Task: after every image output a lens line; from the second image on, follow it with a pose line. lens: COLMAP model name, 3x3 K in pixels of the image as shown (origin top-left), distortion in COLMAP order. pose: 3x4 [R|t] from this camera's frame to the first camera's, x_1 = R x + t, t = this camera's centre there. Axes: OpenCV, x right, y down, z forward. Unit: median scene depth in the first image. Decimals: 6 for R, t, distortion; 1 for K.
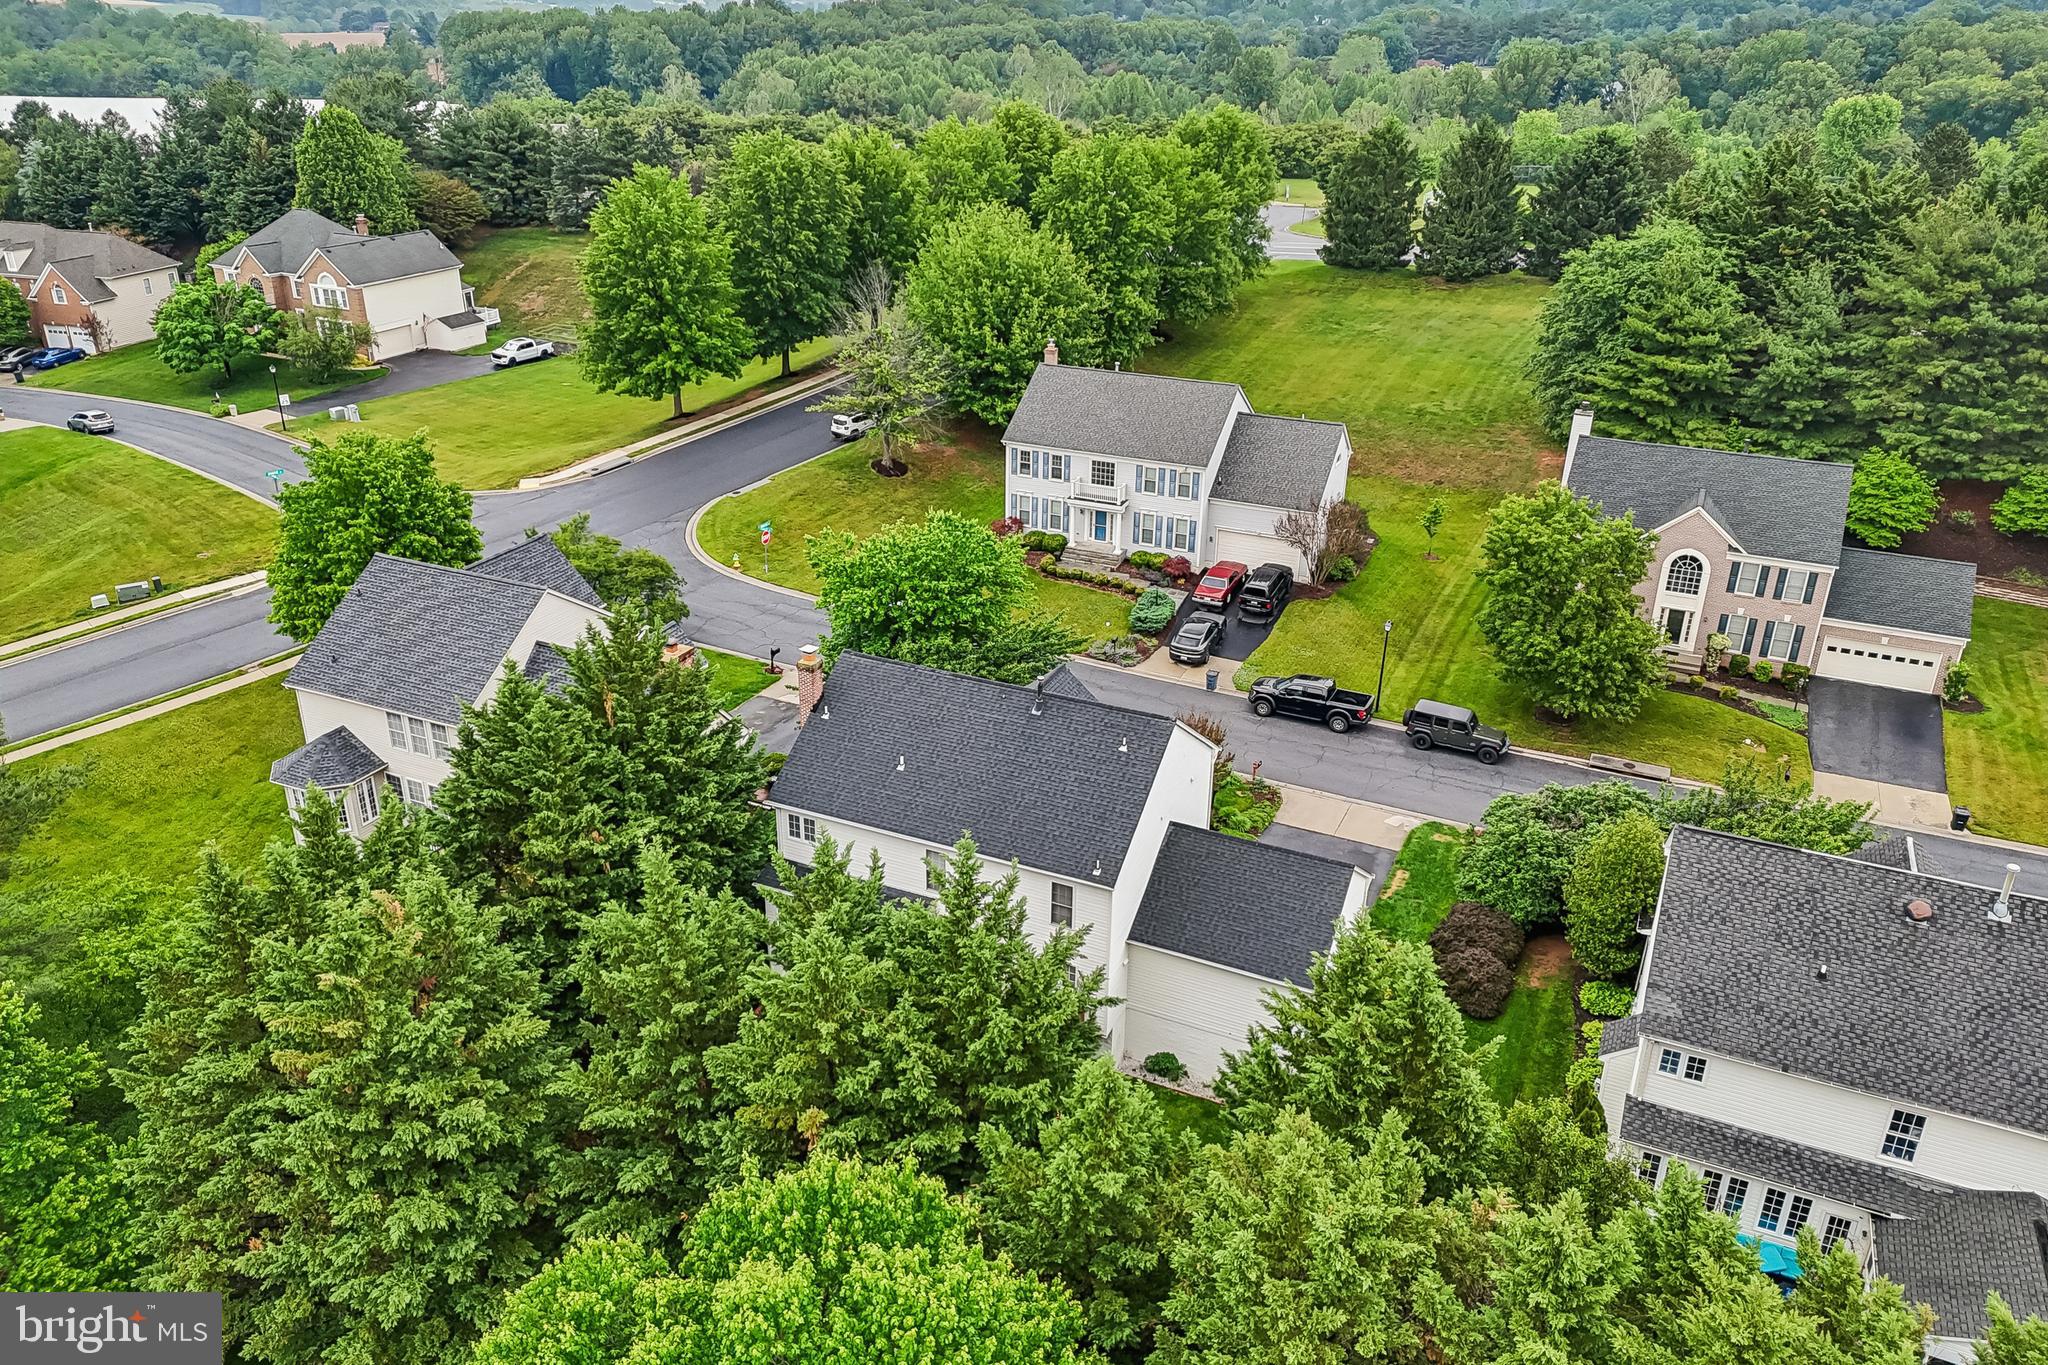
lens RADIAL K [[1491.6, 0, 1025.4], [0, 1491.6, 681.0], [0, 0, 1]] dist [0.095571, -0.103171]
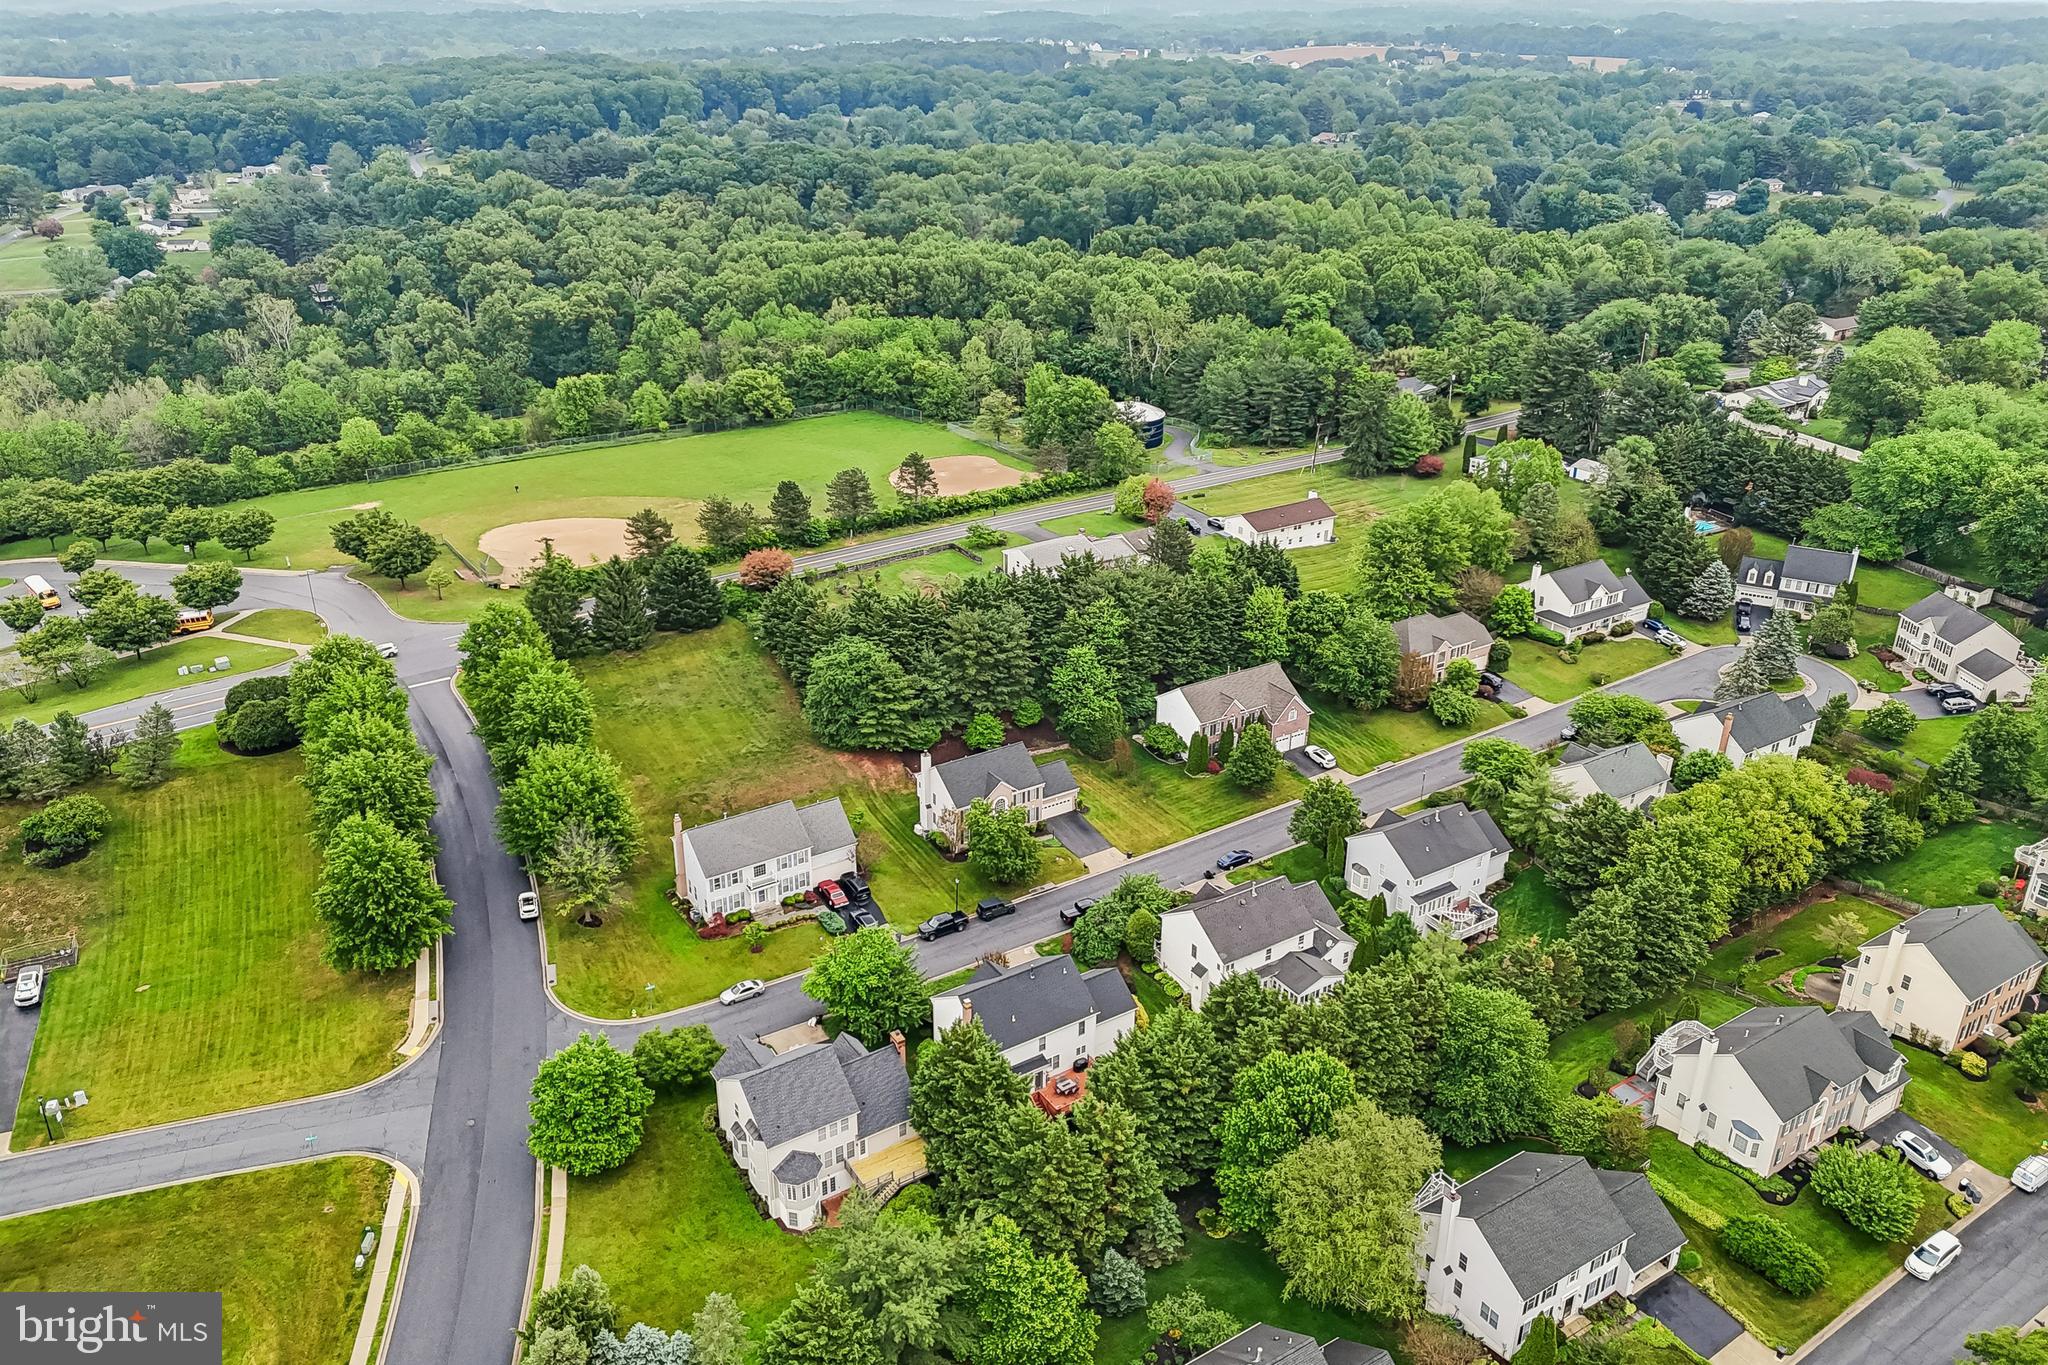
lens RADIAL K [[1486.3, 0, 1025.5], [0, 1486.3, 678.3], [0, 0, 1]] dist [0.149542, -0.239559]
pose [[0.538826, -0.354849, 0.764035, -1.173000], [0.350536, 0.919151, 0.179680, -0.605602], [-0.766023, 0.171005, 0.619650, -0.510453]]
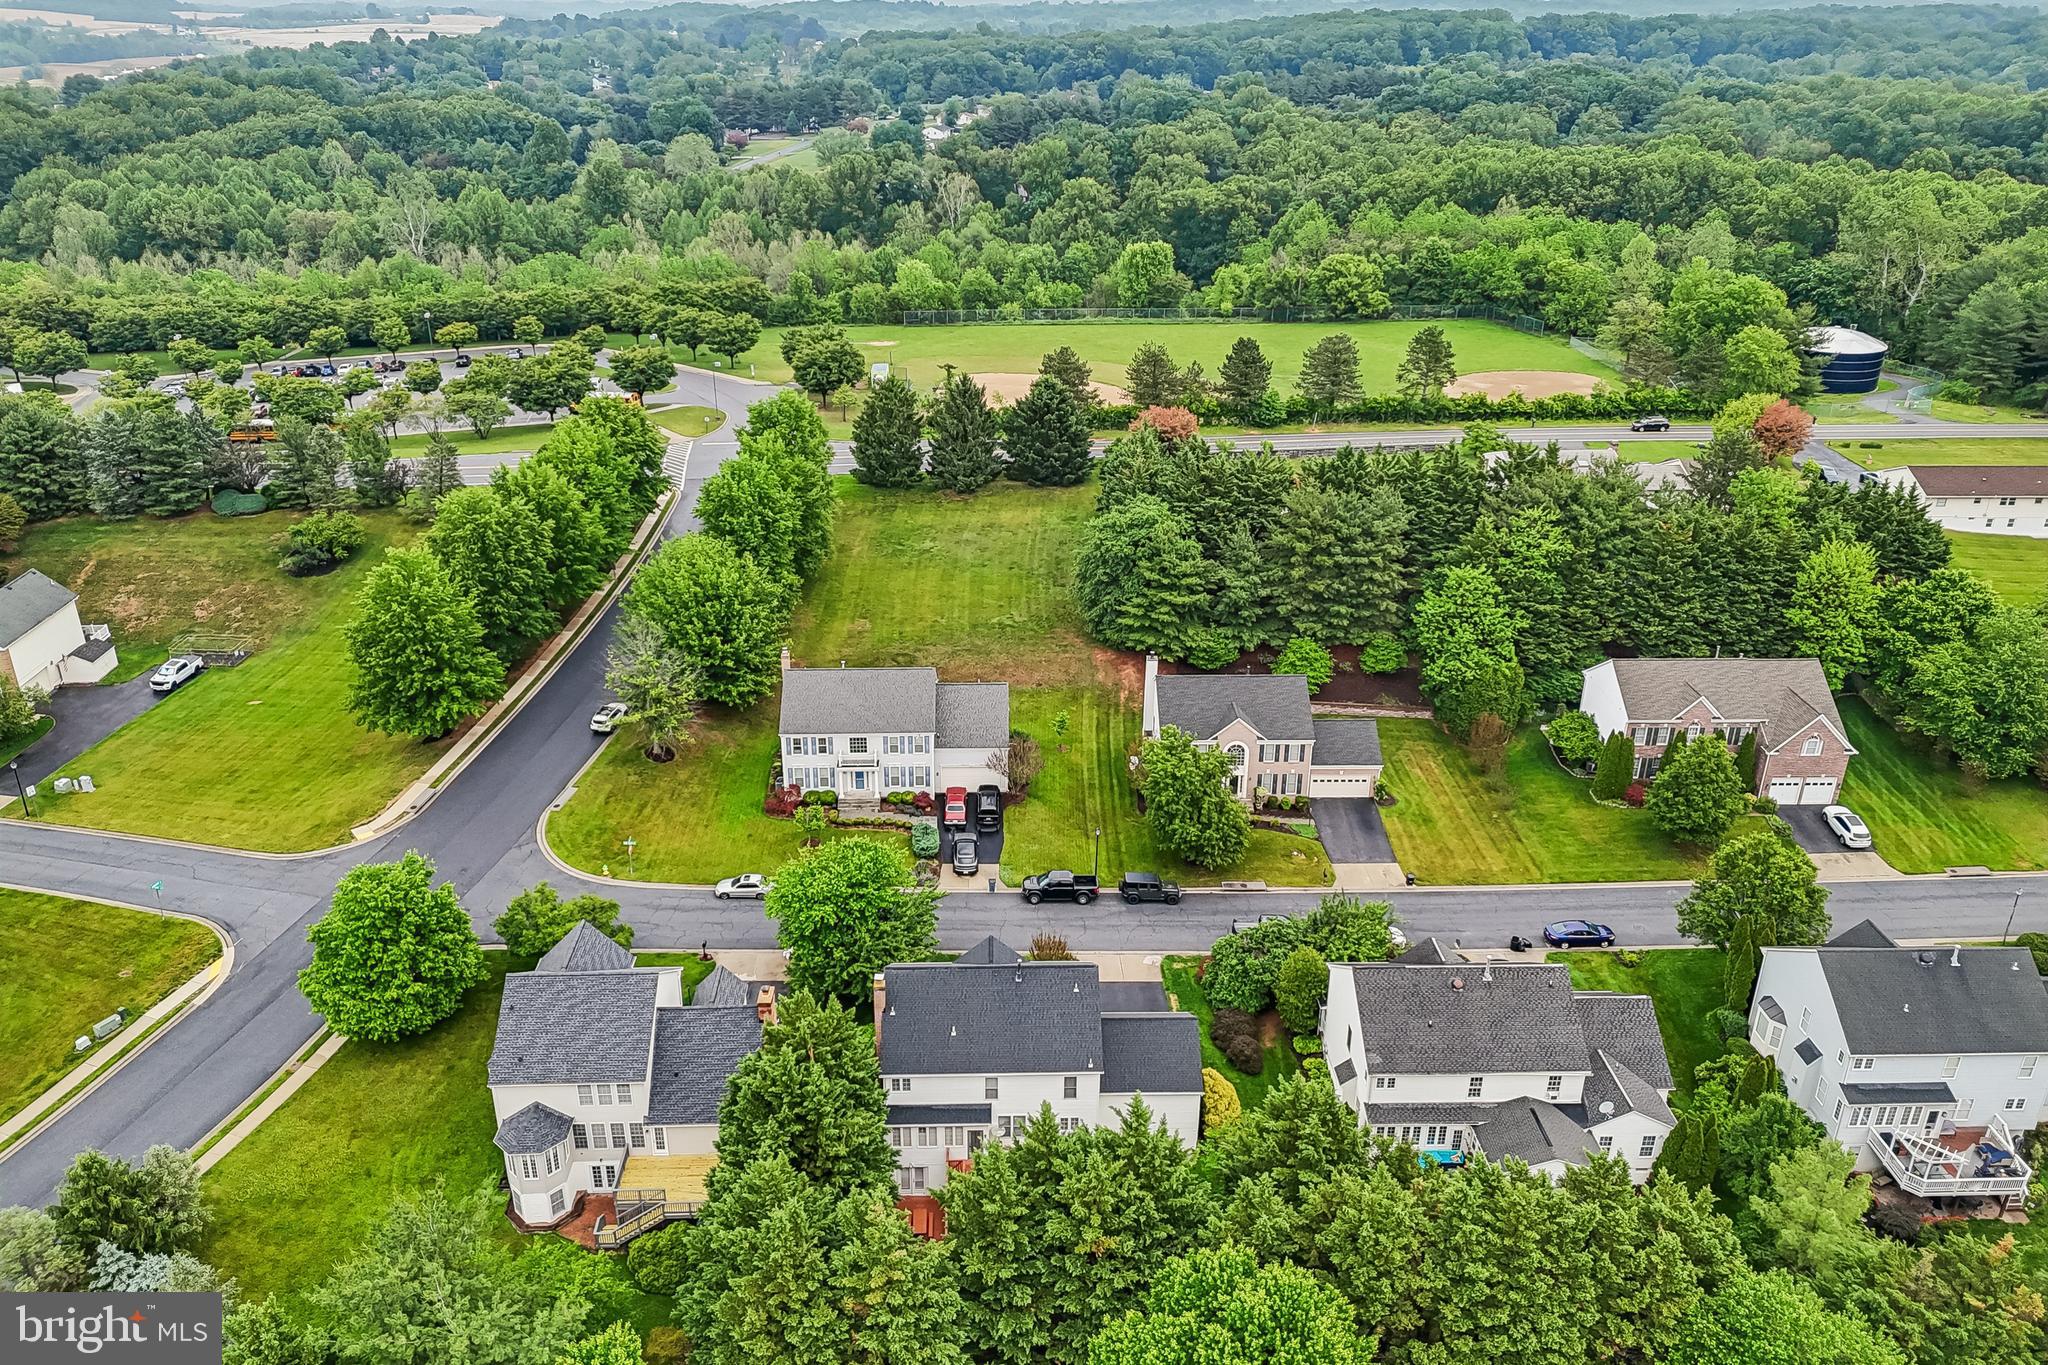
lens RADIAL K [[1491.6, 0, 1025.4], [0, 1491.6, 681.0], [0, 0, 1]] dist [0.095571, -0.103171]
pose [[0.896730, -0.190615, 0.399426, -0.366428], [0.189205, 0.980979, 0.043371, -0.235143], [-0.400096, 0.036682, 0.915739, -0.370037]]
